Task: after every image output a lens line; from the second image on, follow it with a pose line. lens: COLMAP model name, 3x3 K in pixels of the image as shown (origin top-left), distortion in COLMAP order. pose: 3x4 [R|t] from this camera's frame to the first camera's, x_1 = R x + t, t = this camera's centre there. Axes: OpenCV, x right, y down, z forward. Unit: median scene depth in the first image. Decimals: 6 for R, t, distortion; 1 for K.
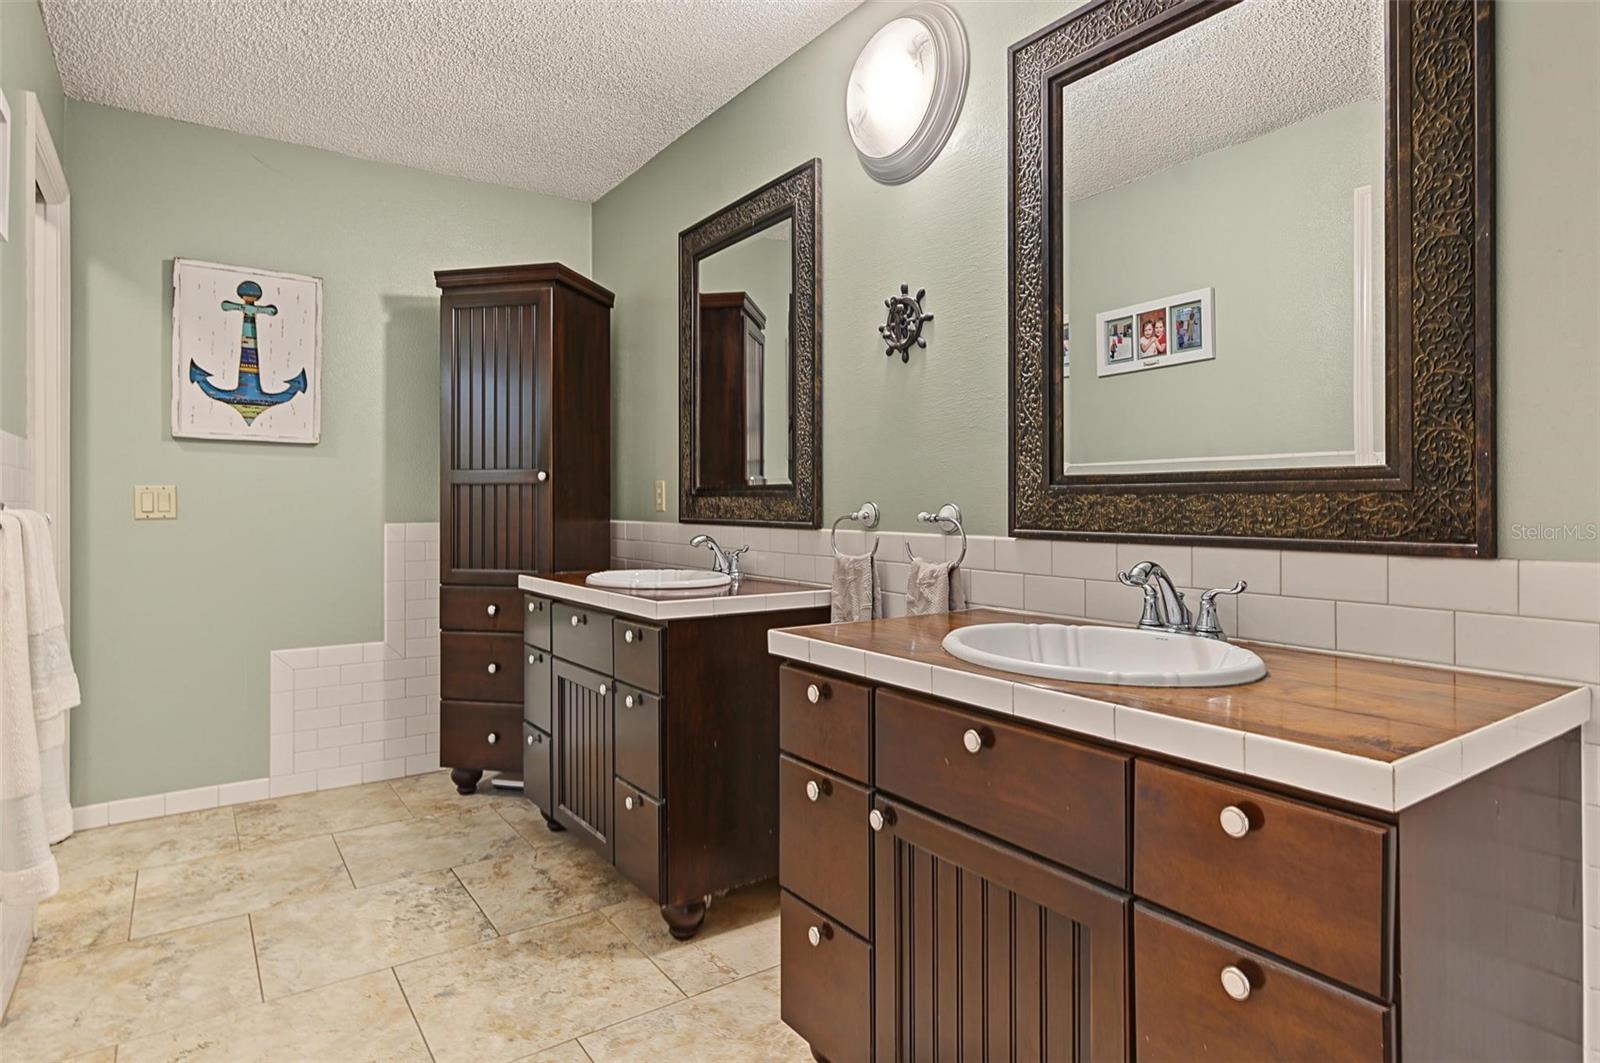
lens RADIAL K [[878.2, 0, 800.0], [0, 878.2, 531.5], [0, 0, 1]] dist [-0.016211, -0.000254]
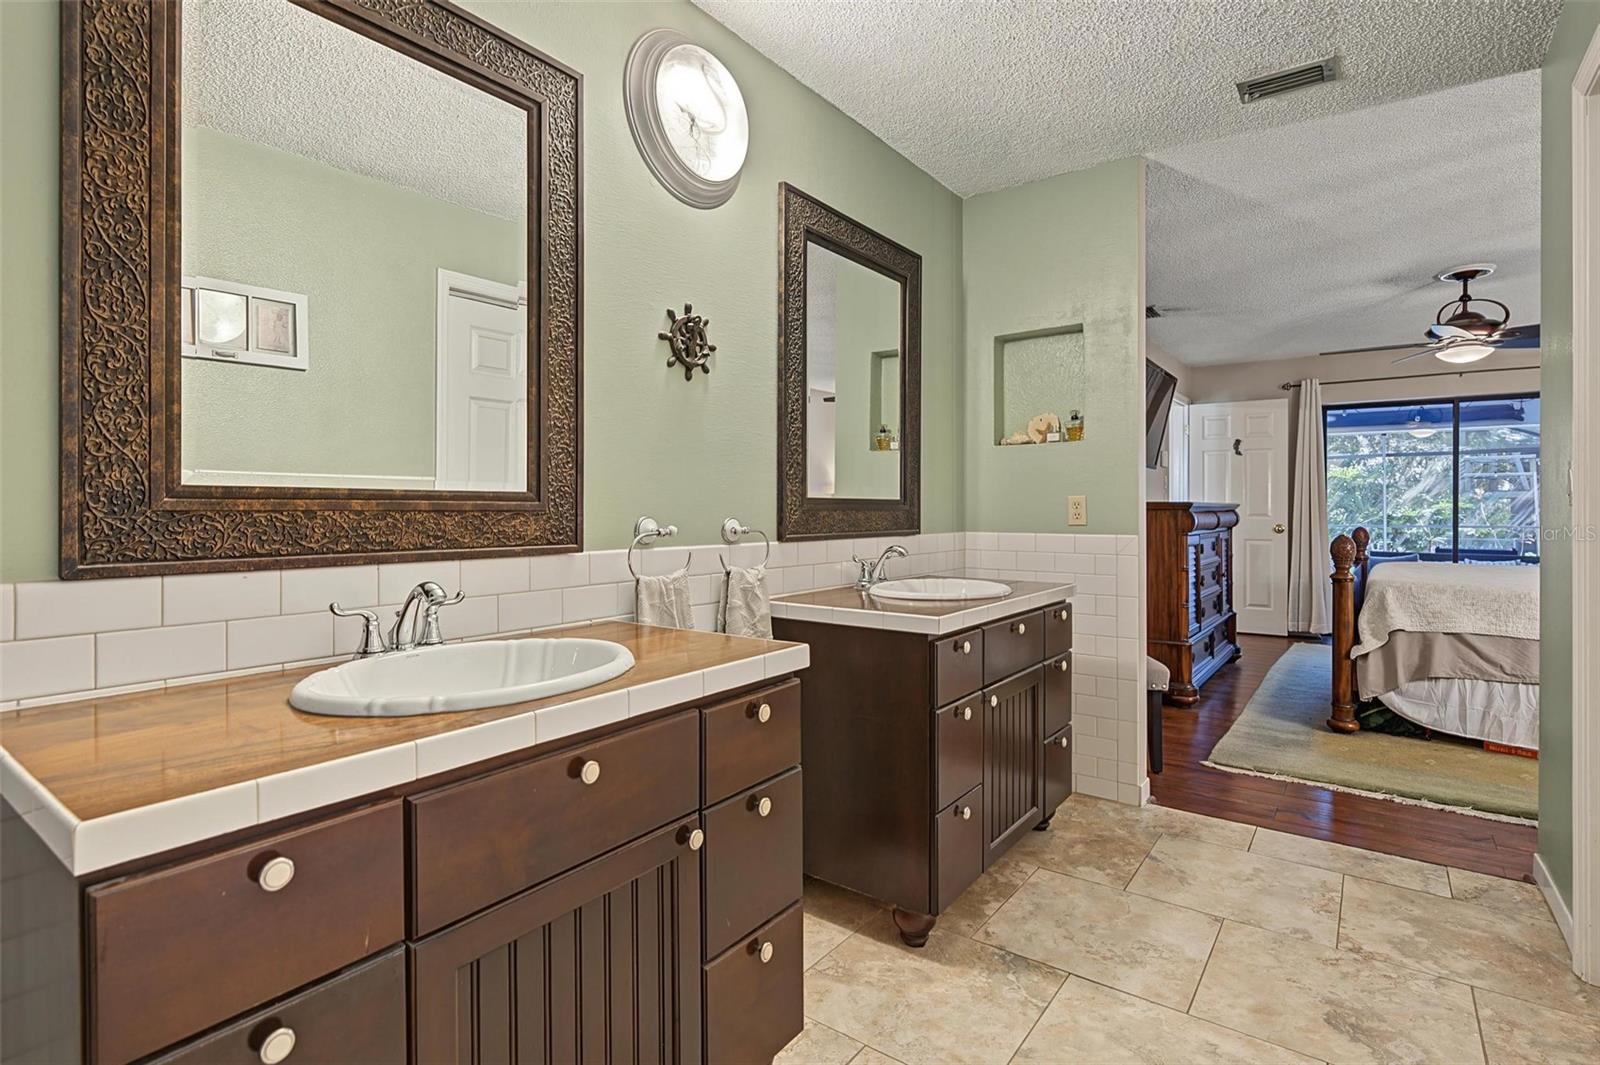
lens RADIAL K [[795.9, 0, 798.7], [0, 795.9, 514.7], [0, 0, 1]] dist [0.002933, 0.000622]
pose [[-0.310344, 0.001000, 0.950624, -0.770557], [0.042661, 0.999007, 0.012876, -0.043676], [-0.949667, 0.044550, -0.310078, 1.142173]]
